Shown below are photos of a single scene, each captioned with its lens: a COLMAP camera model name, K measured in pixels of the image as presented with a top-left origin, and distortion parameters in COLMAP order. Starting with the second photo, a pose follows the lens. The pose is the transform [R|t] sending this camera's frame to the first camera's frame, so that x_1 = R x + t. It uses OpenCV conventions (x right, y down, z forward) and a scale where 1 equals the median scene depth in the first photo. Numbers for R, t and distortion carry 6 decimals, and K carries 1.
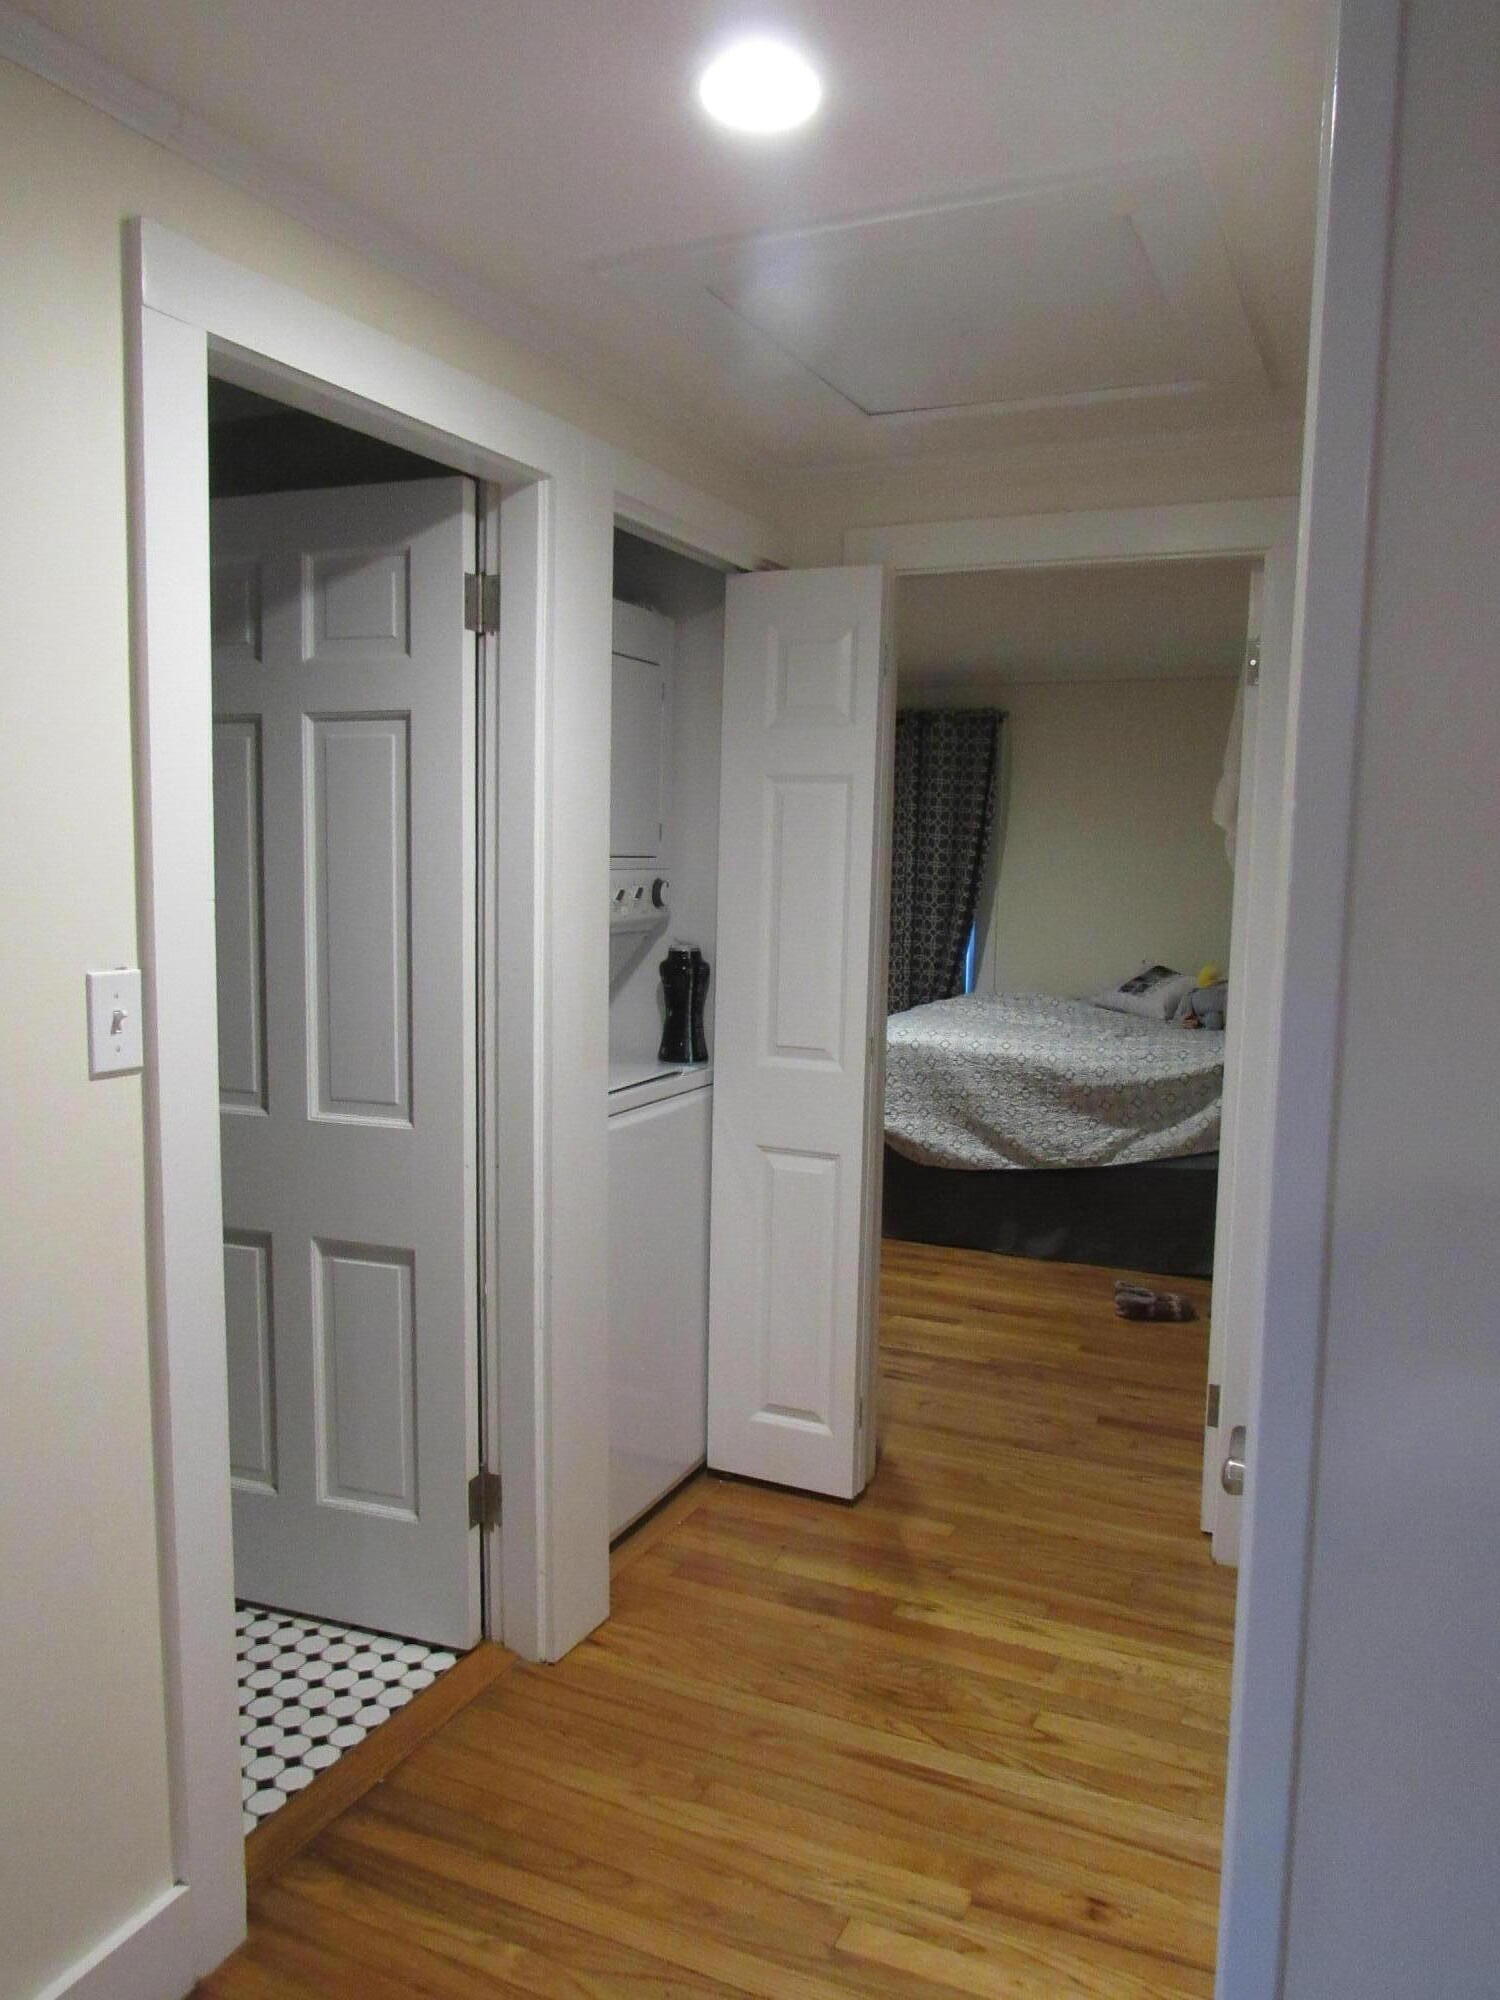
lens RADIAL K [[1409.5, 0, 750.0], [0, 1409.5, 1000.0], [0, 0, 1]] dist [-0.055154, 0.003226]
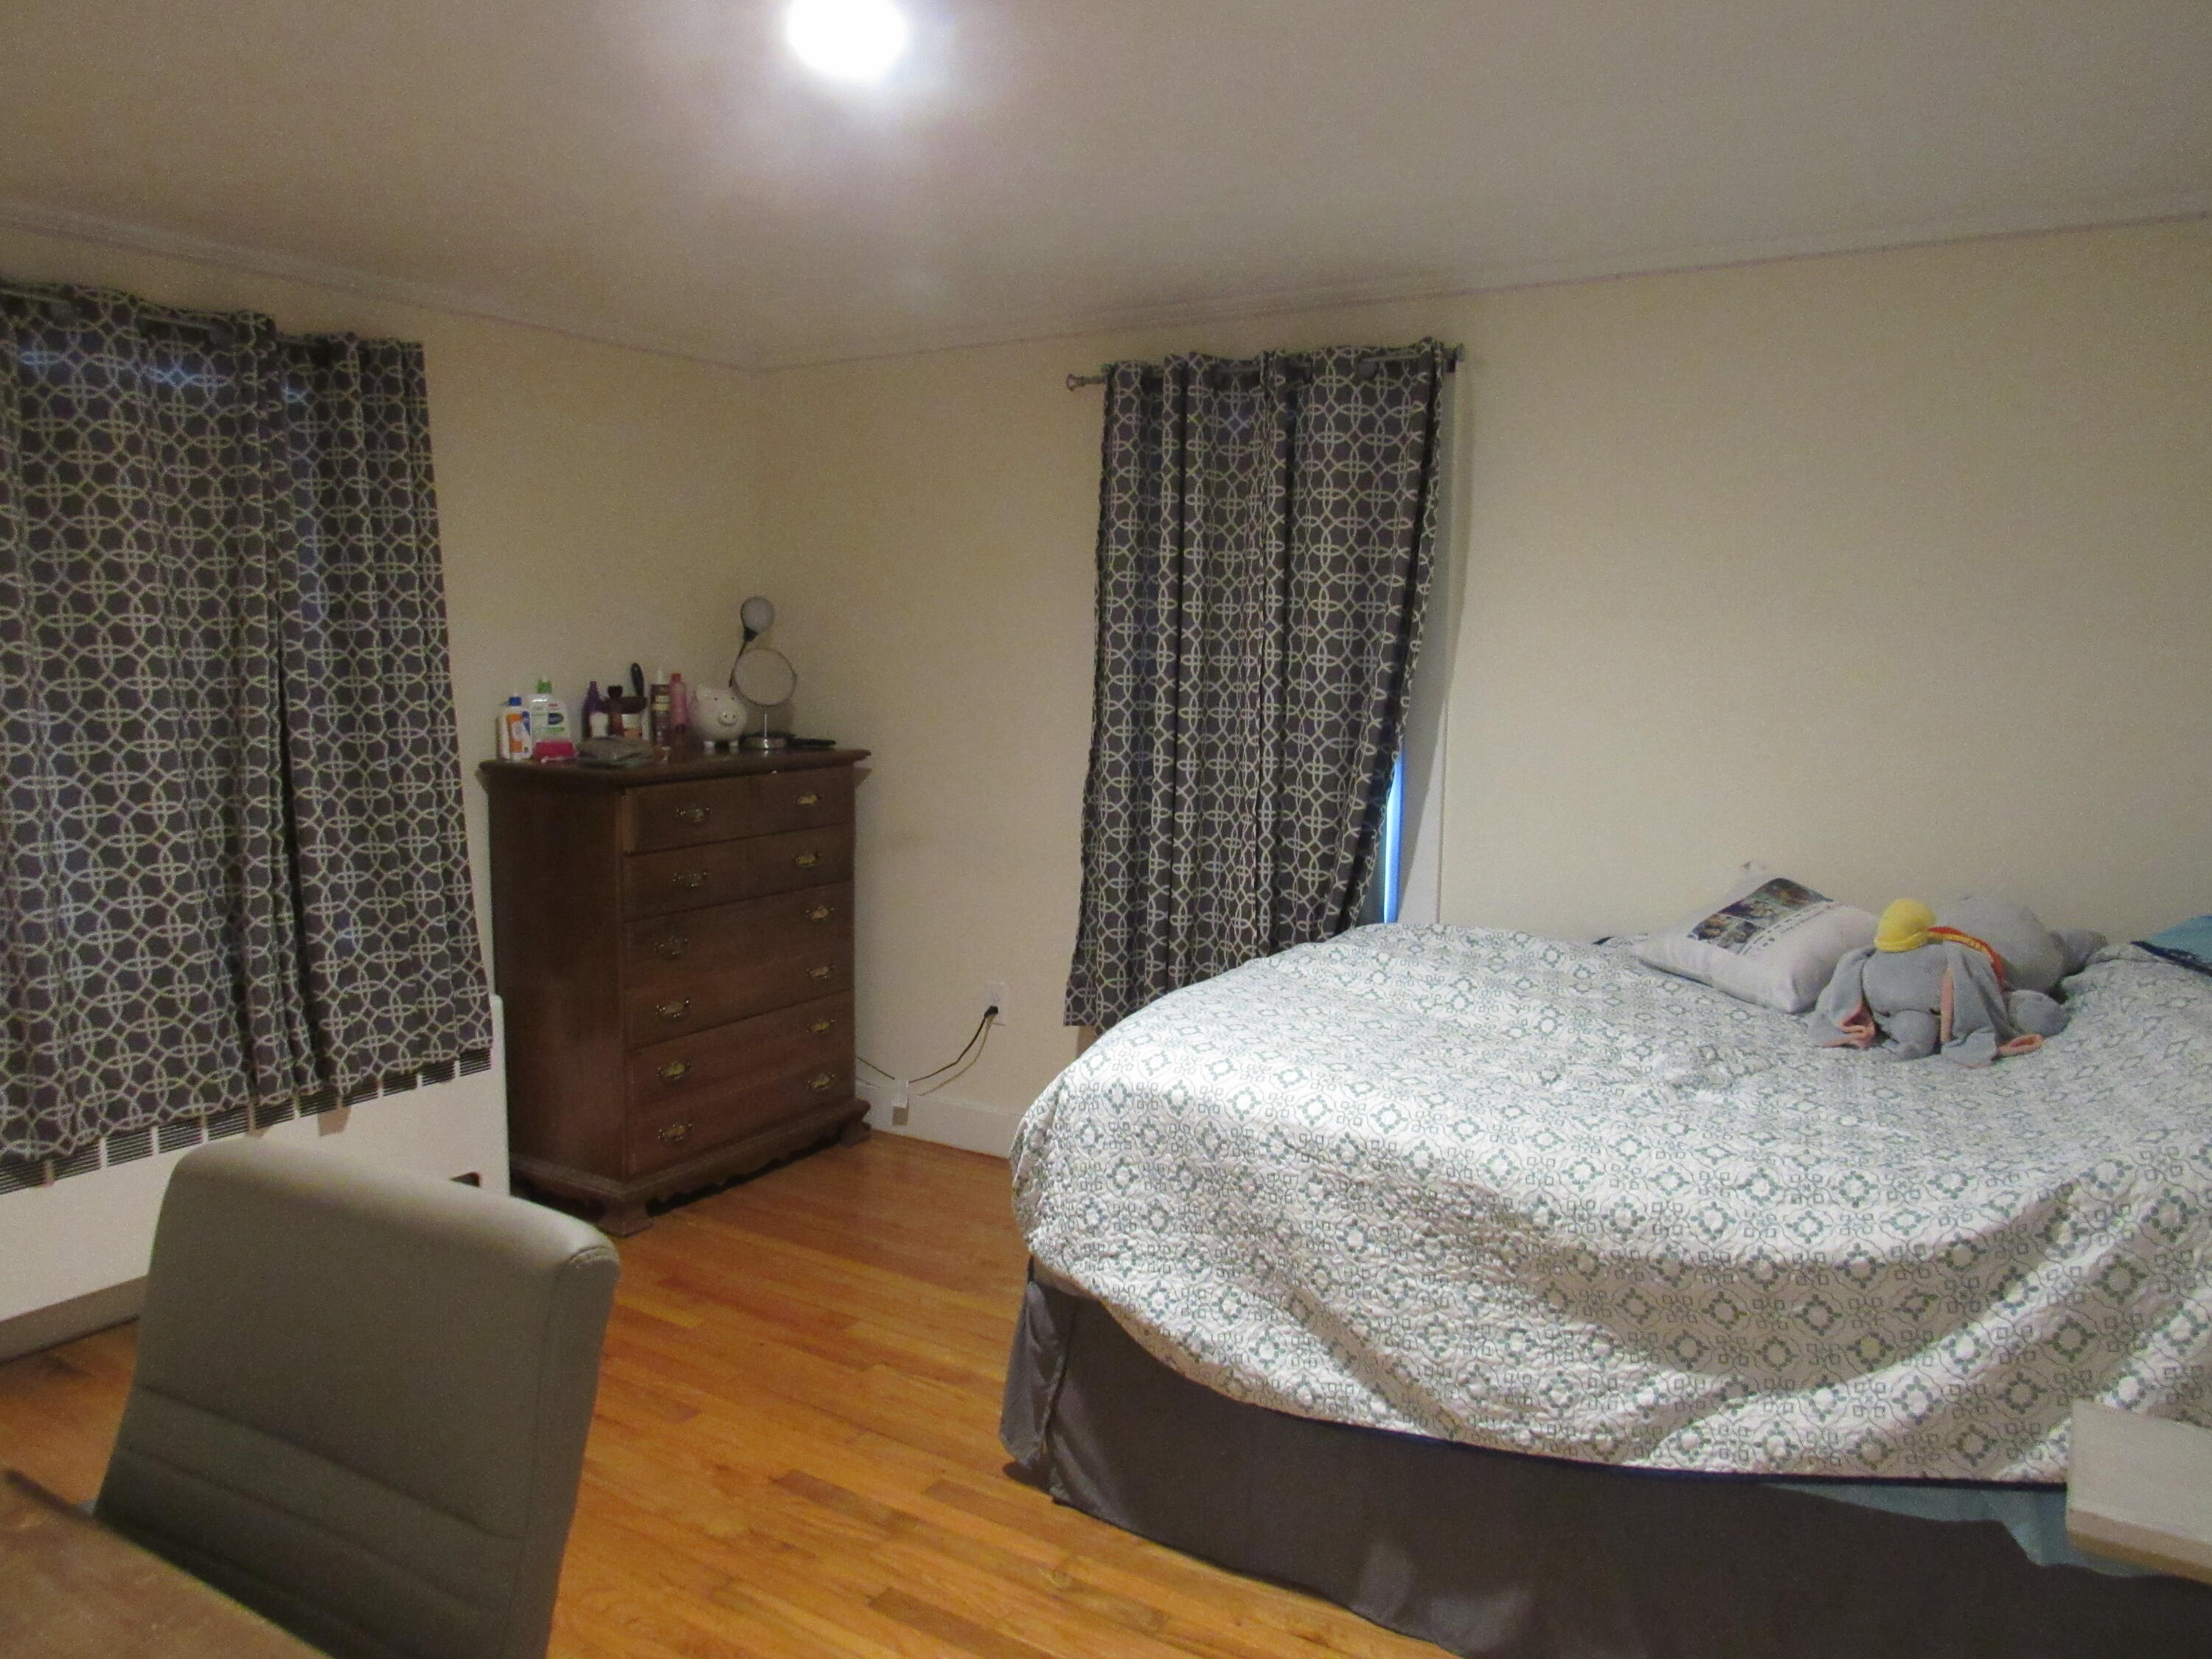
lens RADIAL K [[1559.0, 0, 1106.0], [0, 1559.0, 829.5], [0, 0, 1]] dist [-0.055154, 0.003226]
pose [[0.992948, 0.007578, -0.118306, 0.151952], [-0.005824, 0.999868, 0.015164, -0.054930], [0.118406, -0.014368, 0.992861, 0.546011]]
